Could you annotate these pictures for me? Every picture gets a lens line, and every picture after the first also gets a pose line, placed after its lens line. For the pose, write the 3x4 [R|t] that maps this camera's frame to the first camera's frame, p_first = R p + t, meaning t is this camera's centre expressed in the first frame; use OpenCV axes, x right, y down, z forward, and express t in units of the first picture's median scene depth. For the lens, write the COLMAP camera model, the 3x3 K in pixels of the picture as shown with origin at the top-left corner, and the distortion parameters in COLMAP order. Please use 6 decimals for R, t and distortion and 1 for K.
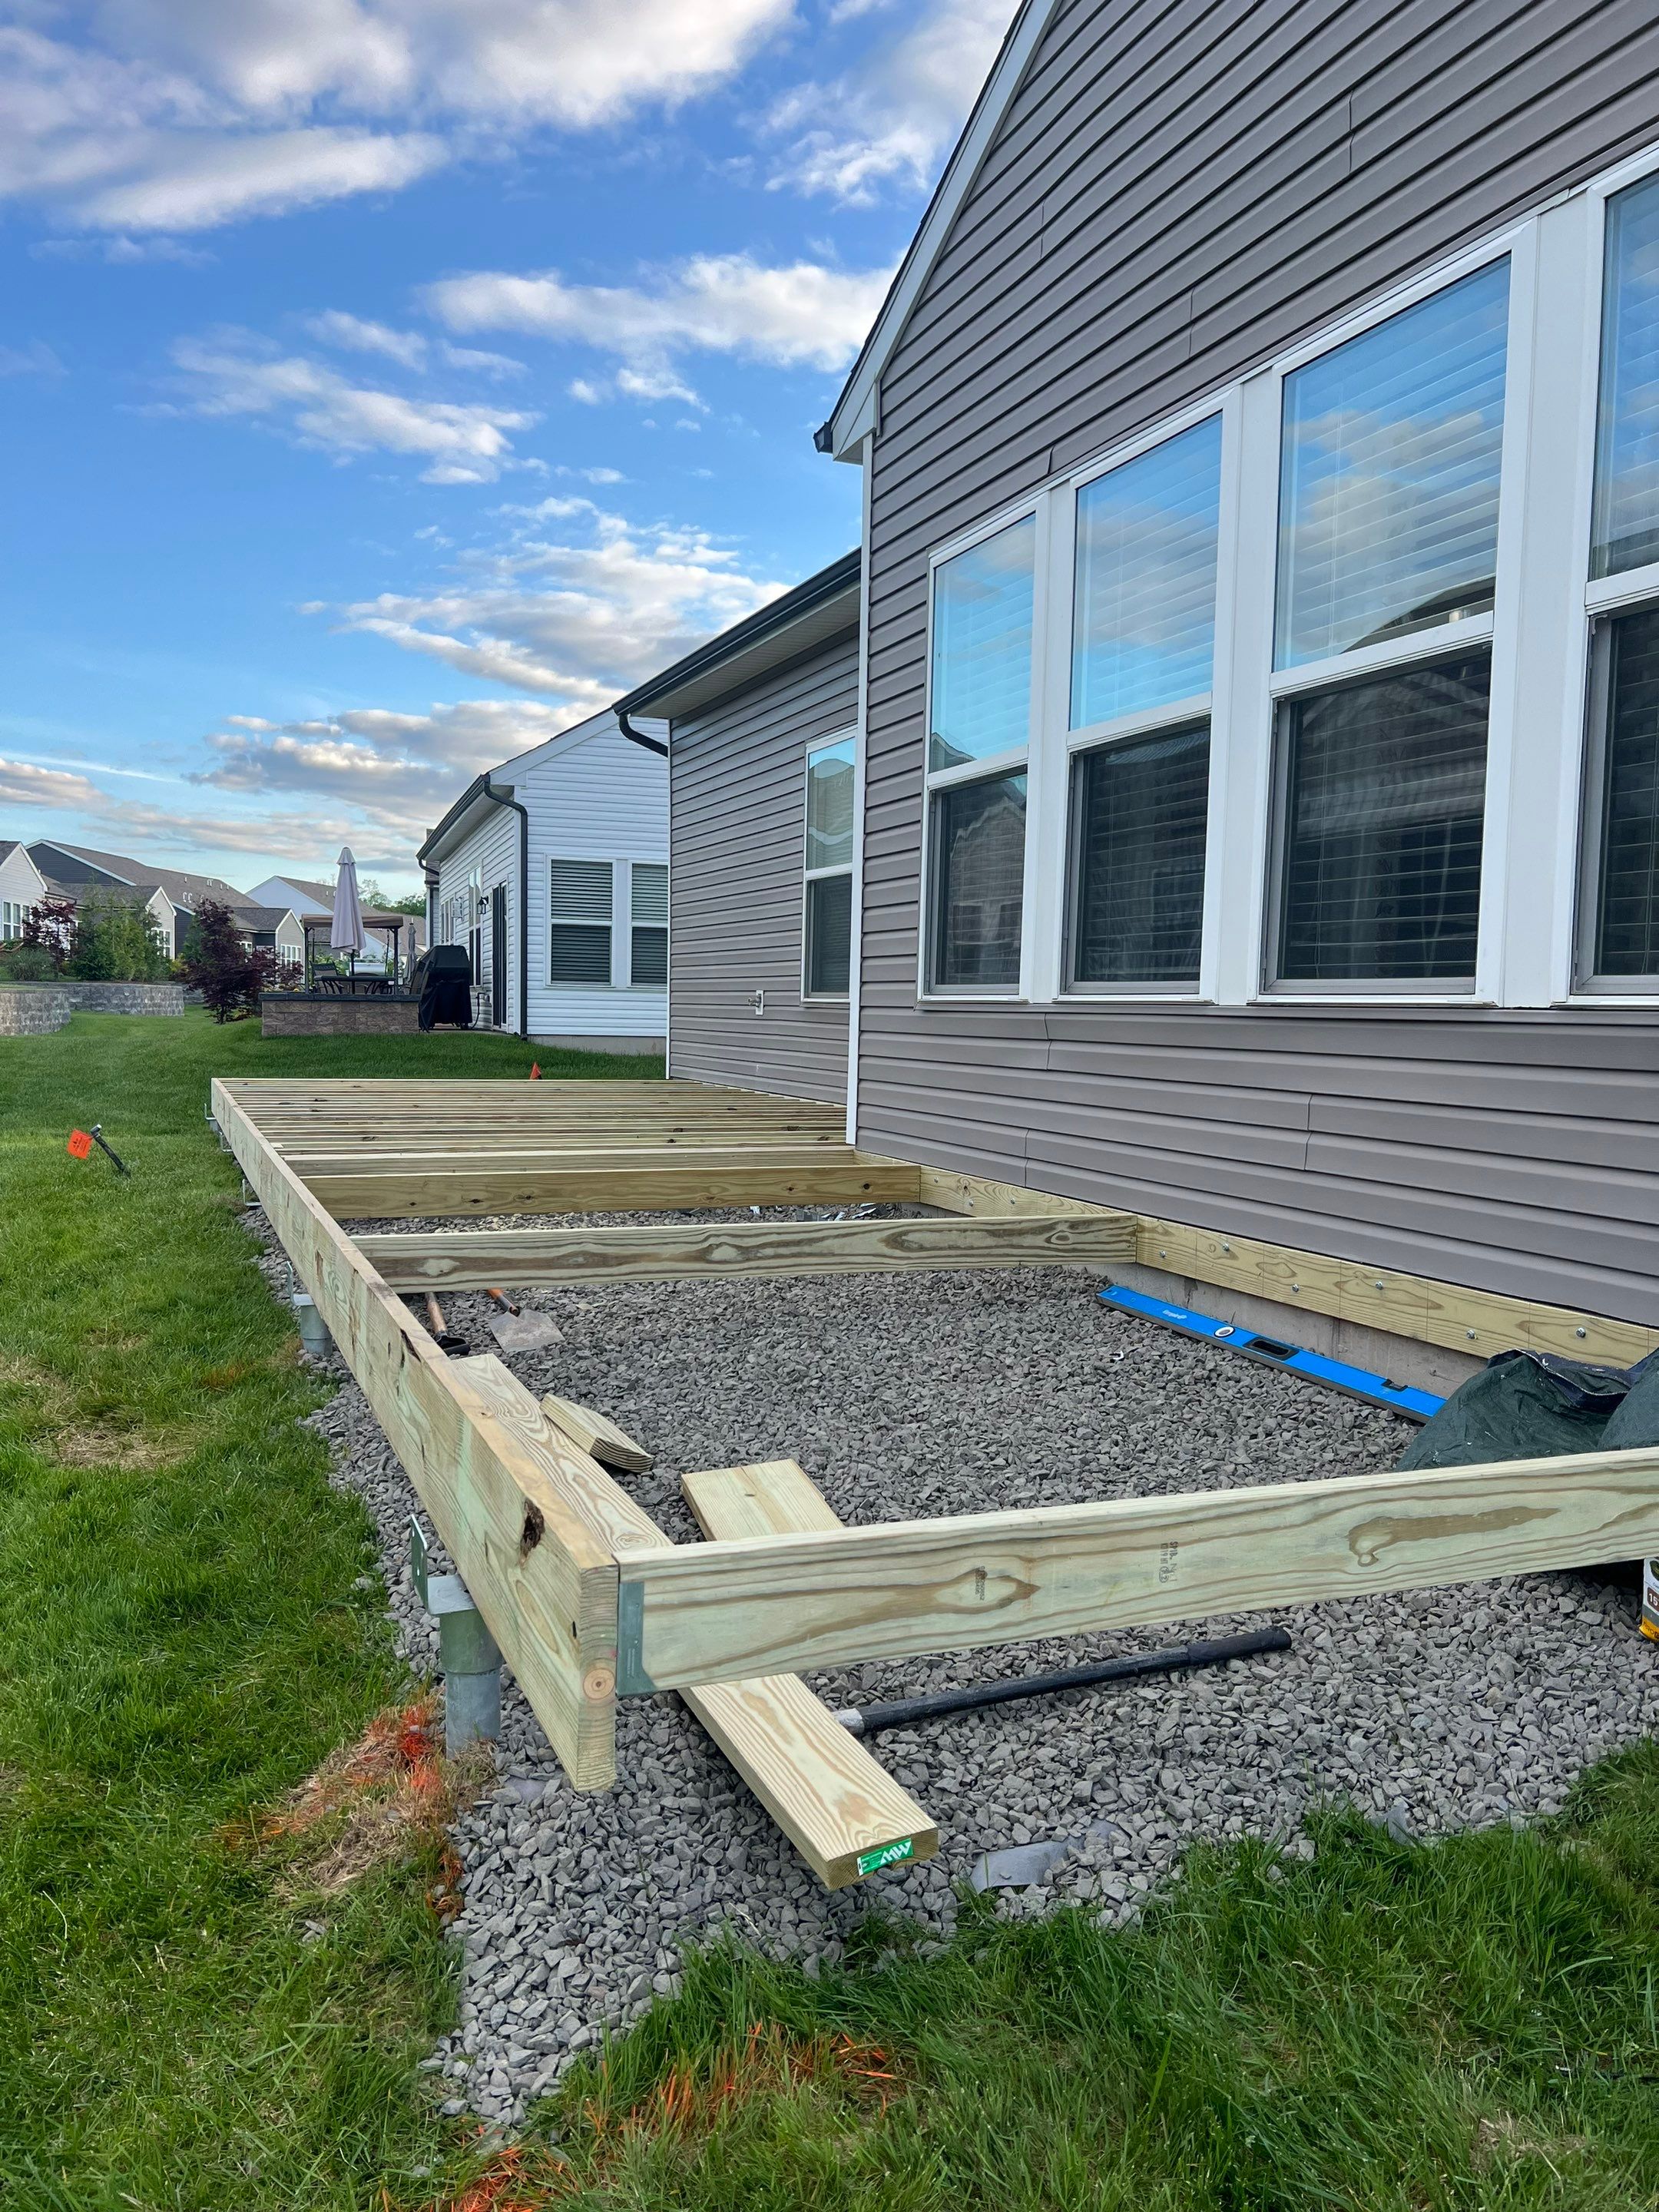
lens RADIAL K [[1670.8, 0, 829.5], [0, 1670.8, 1106.0], [0, 0, 1]] dist [0.121590, -0.321992]
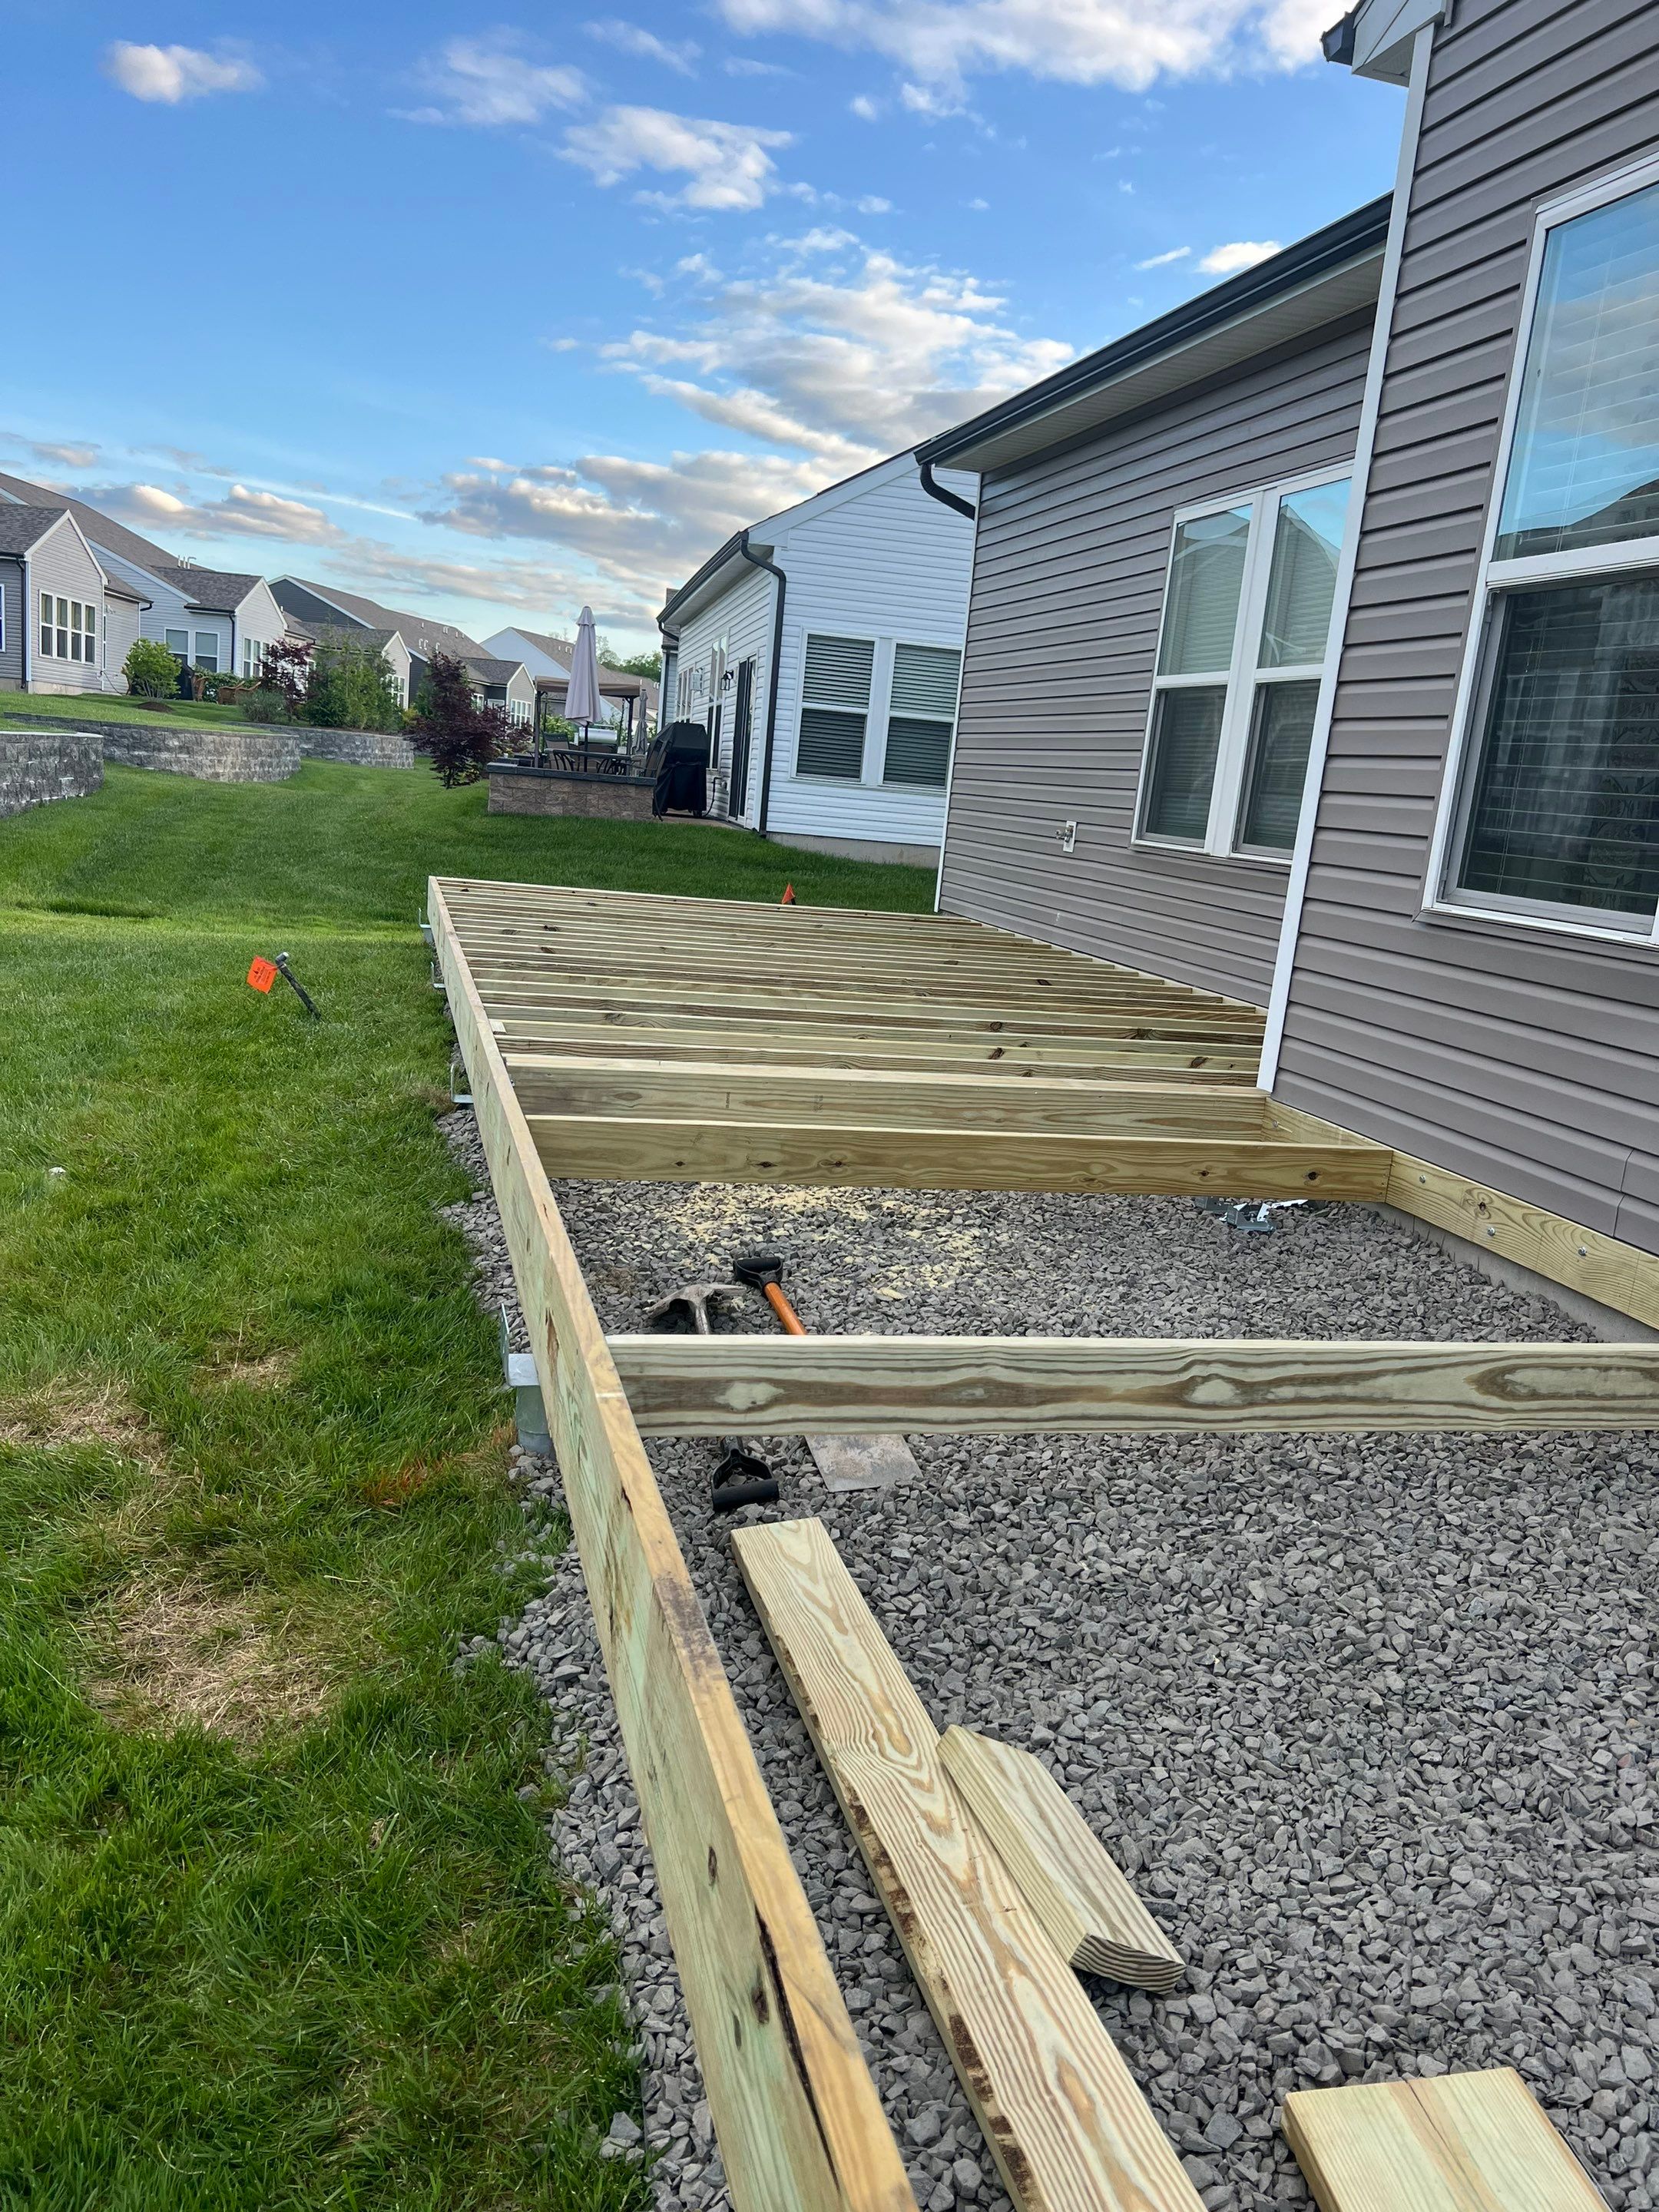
lens RADIAL K [[1658.8, 0, 795.8], [0, 1658.8, 1104.7], [0, 0, 1]] dist [0.039946, -0.040170]
pose [[0.986718, 0.100483, -0.127639, -0.033859], [-0.083078, 0.987349, 0.135053, -0.018359], [0.139594, -0.122656, 0.982583, 0.099167]]
